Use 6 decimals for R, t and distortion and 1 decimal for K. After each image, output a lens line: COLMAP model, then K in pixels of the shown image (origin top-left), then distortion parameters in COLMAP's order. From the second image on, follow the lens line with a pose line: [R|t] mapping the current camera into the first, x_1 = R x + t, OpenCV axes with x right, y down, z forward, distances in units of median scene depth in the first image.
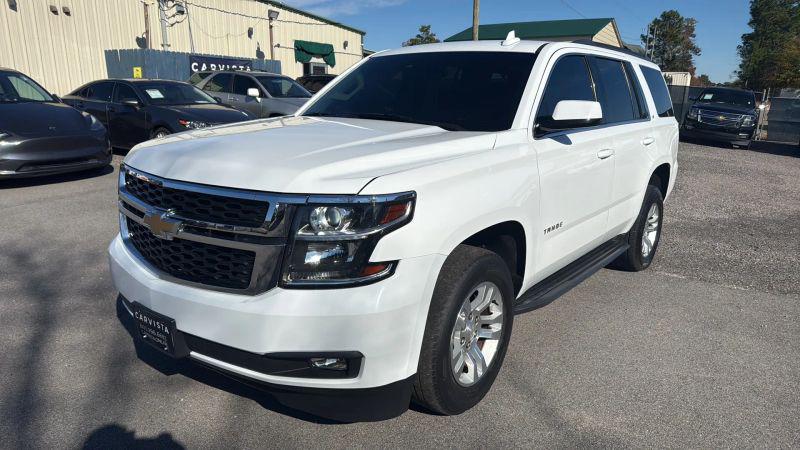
lens RADIAL K [[541.9, 0, 403.7], [0, 541.9, 226.2], [0, 0, 1]] dist [0.051173, -0.049855]
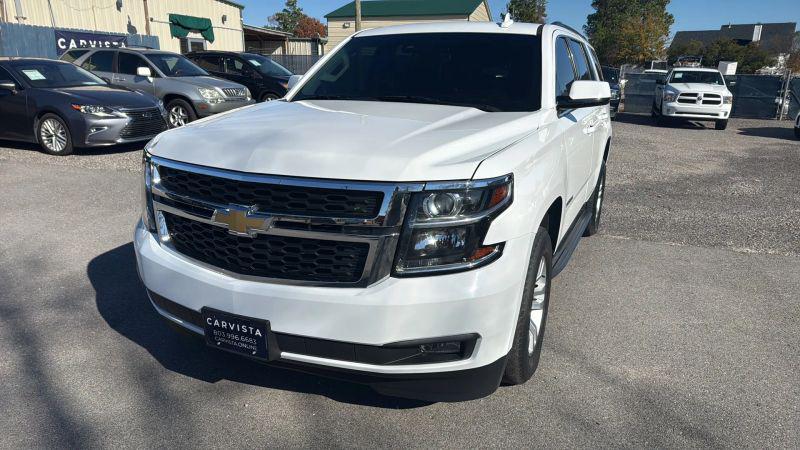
lens RADIAL K [[541.9, 0, 399.3], [0, 541.9, 224.5], [0, 0, 1]] dist [0.051173, -0.049855]
pose [[0.974423, -0.067509, 0.214344, -0.176696], [0.059653, 0.997296, 0.042917, -0.010266], [-0.216661, -0.029034, 0.975815, 0.016526]]
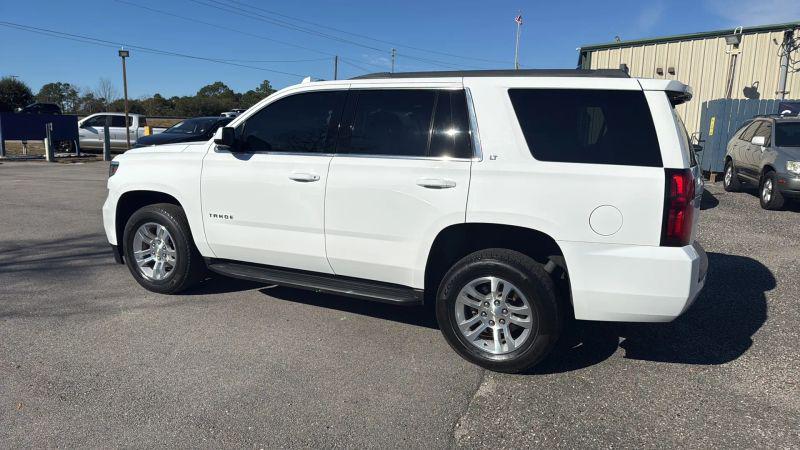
lens RADIAL K [[541.9, 0, 398.7], [0, 541.9, 222.8], [0, 0, 1]] dist [0.051173, -0.049855]
pose [[0.221132, 0.153849, -0.963032, 1.078455], [-0.253846, 0.962521, 0.095479, -0.144260], [0.941628, 0.223348, 0.251897, 0.672738]]
